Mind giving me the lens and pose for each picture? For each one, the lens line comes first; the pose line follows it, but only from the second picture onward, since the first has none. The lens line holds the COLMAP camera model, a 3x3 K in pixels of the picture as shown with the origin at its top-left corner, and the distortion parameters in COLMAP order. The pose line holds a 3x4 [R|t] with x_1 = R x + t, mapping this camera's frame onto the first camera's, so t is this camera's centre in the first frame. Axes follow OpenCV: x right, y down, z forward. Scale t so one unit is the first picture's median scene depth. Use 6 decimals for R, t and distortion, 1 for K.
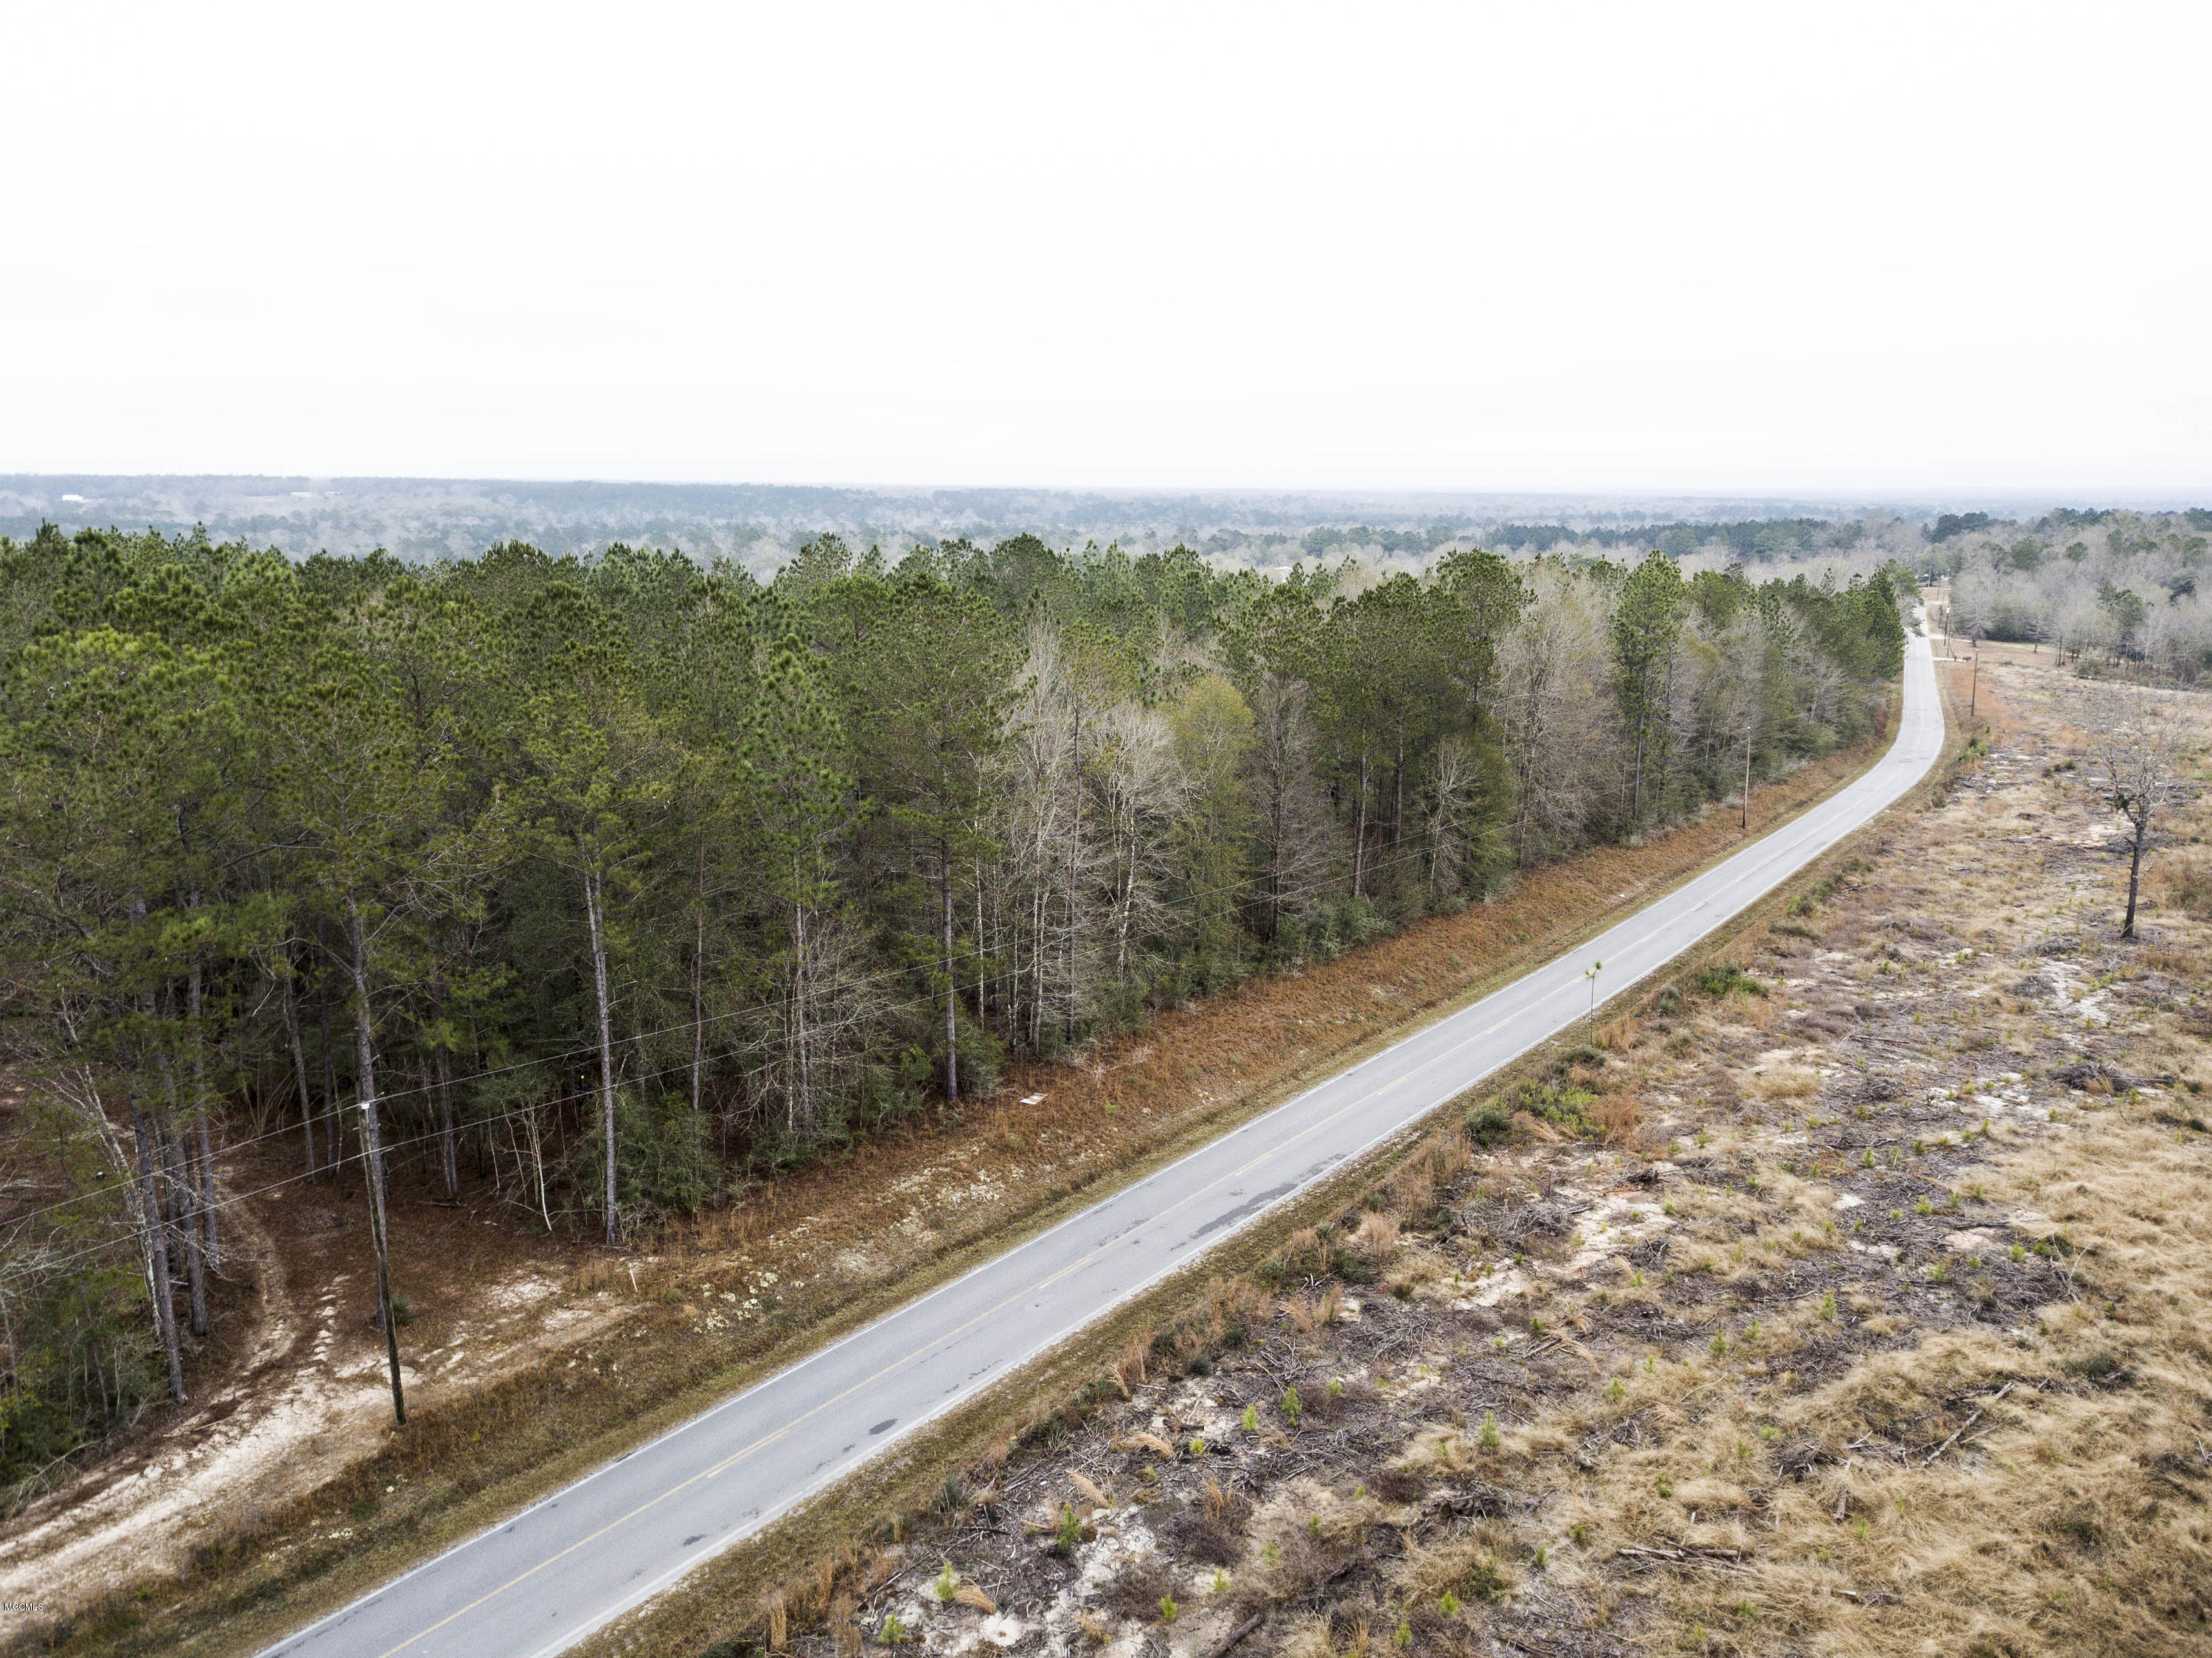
lens RADIAL K [[1672.7, 0, 1112.6], [0, 1672.7, 836.2], [0, 0, 1]] dist [0.005605, -0.005104]
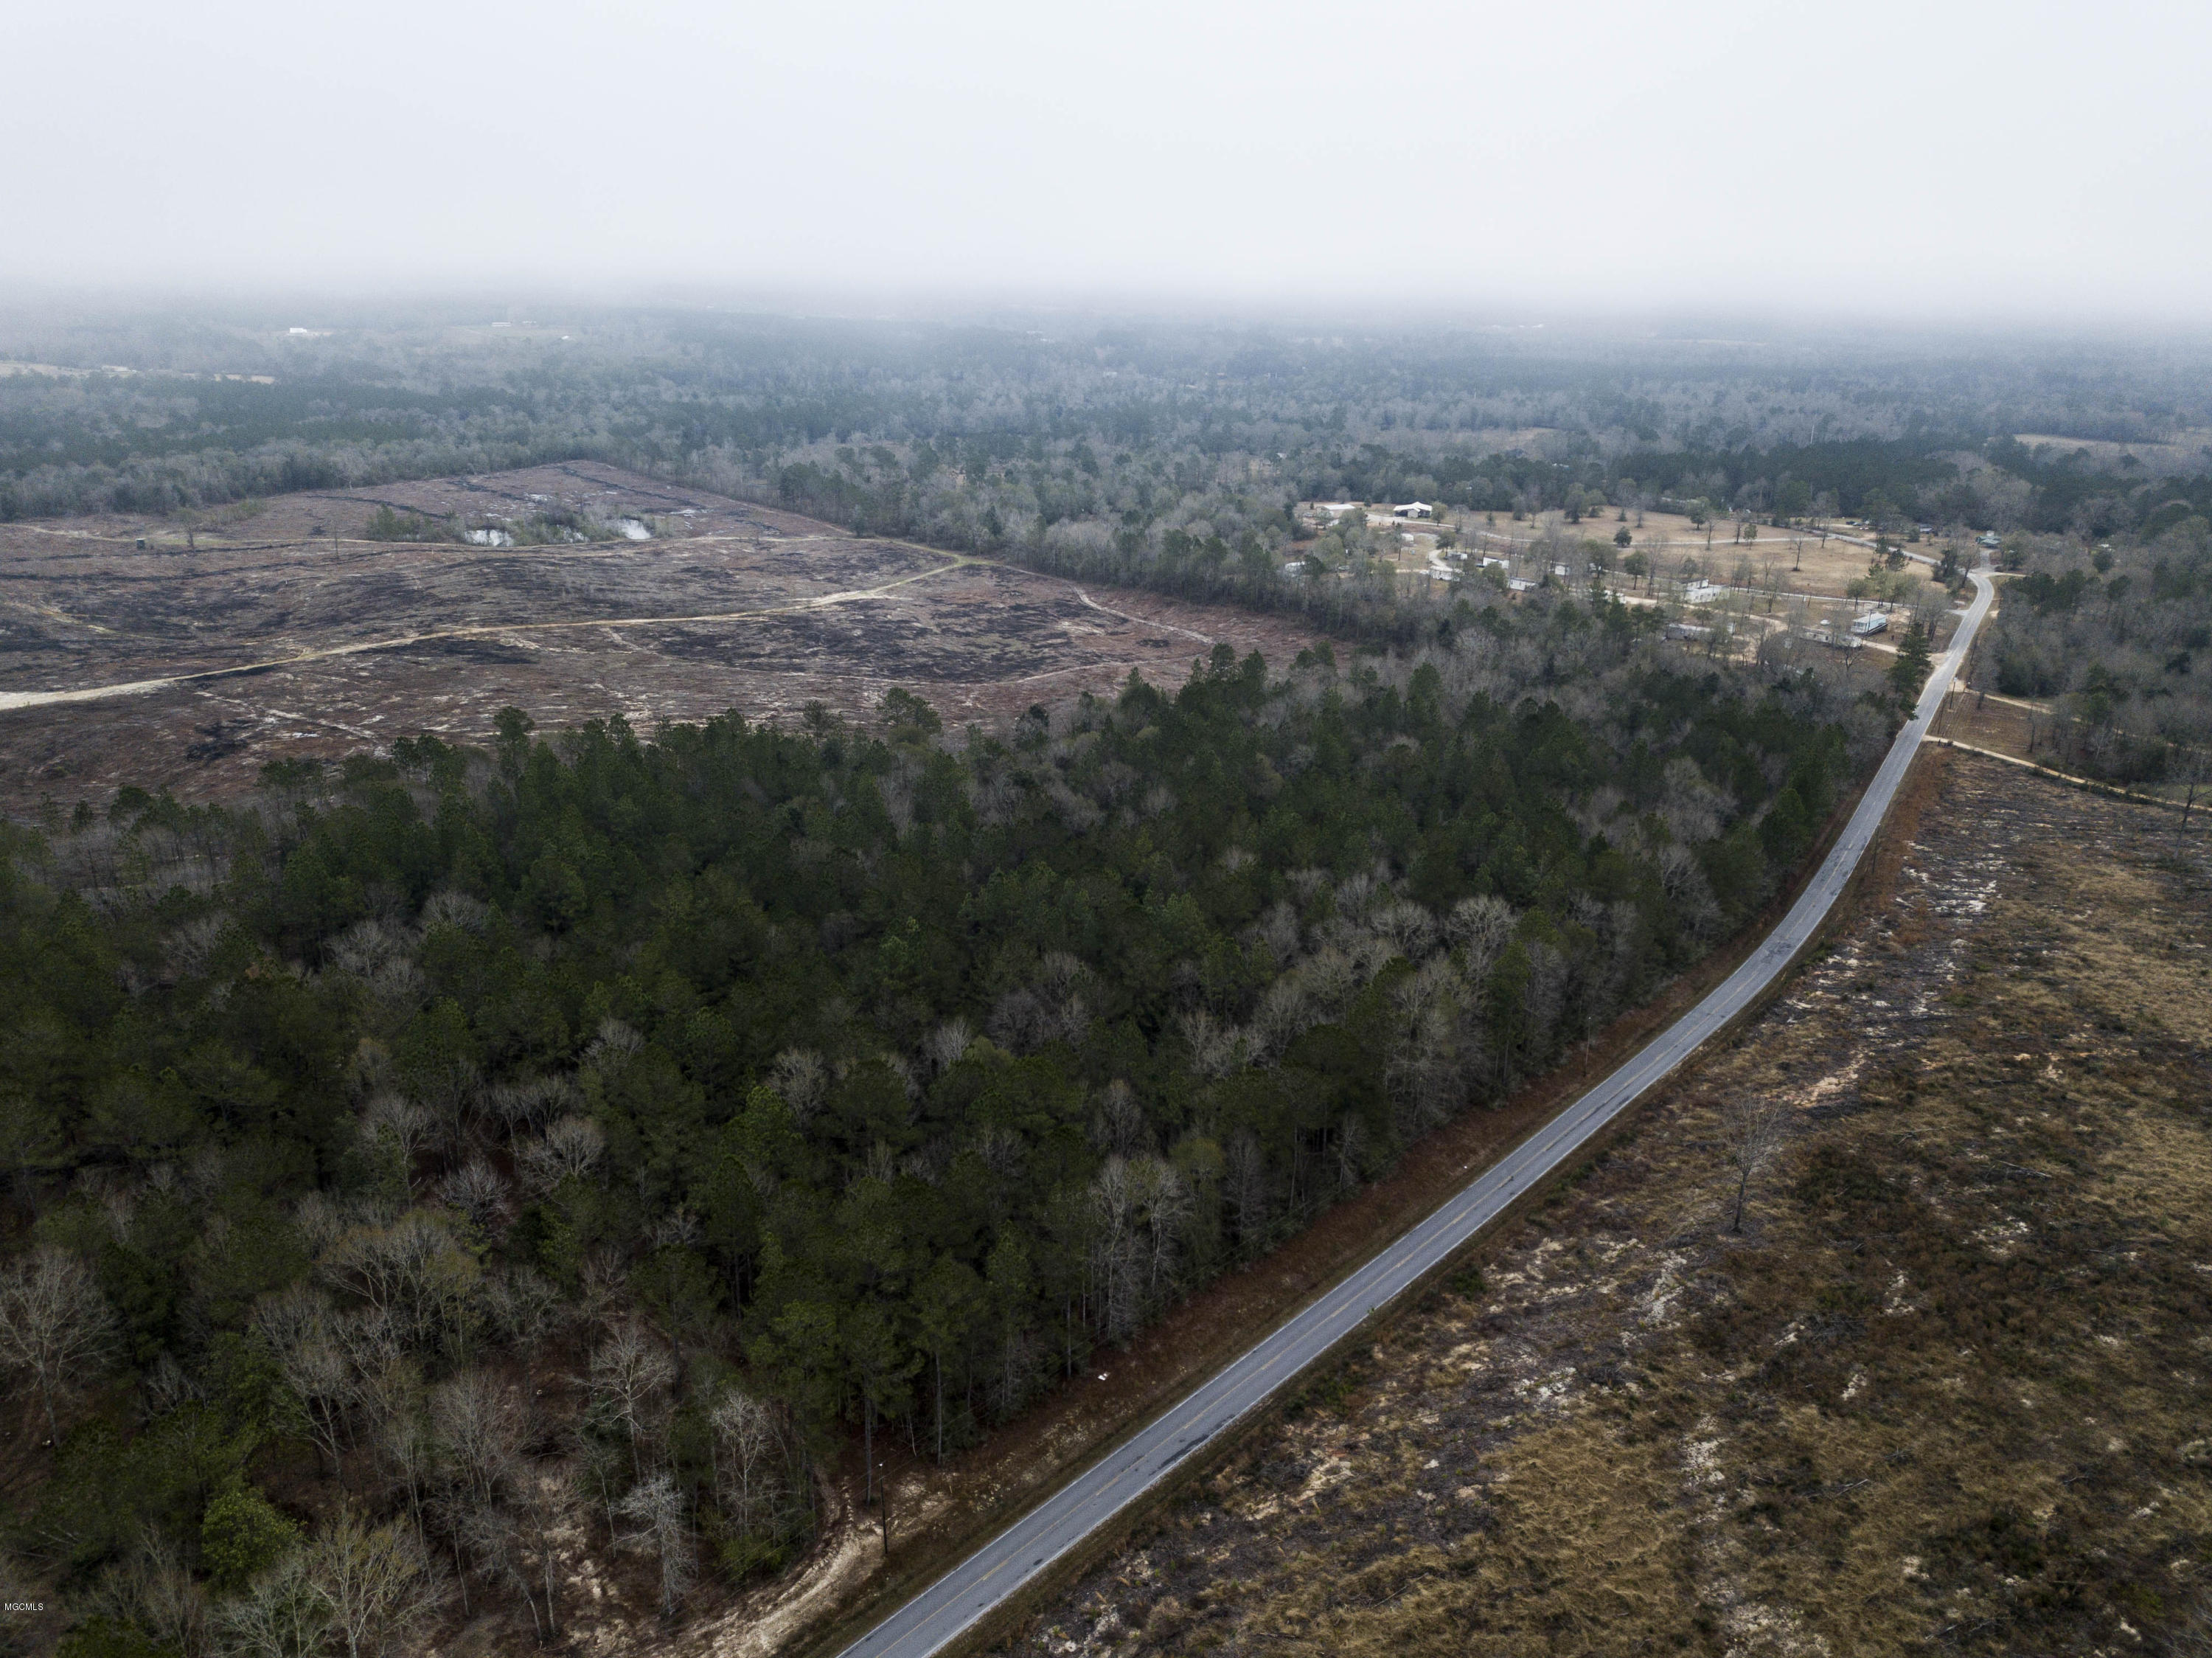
lens RADIAL K [[1672.7, 0, 1101.8], [0, 1672.7, 823.9], [0, 0, 1]] dist [0.005605, -0.005104]
pose [[0.994563, 0.037065, -0.097316, 0.217957], [-0.025021, 0.992191, 0.122191, -1.317944], [0.101085, -0.119091, 0.987724, -1.785157]]
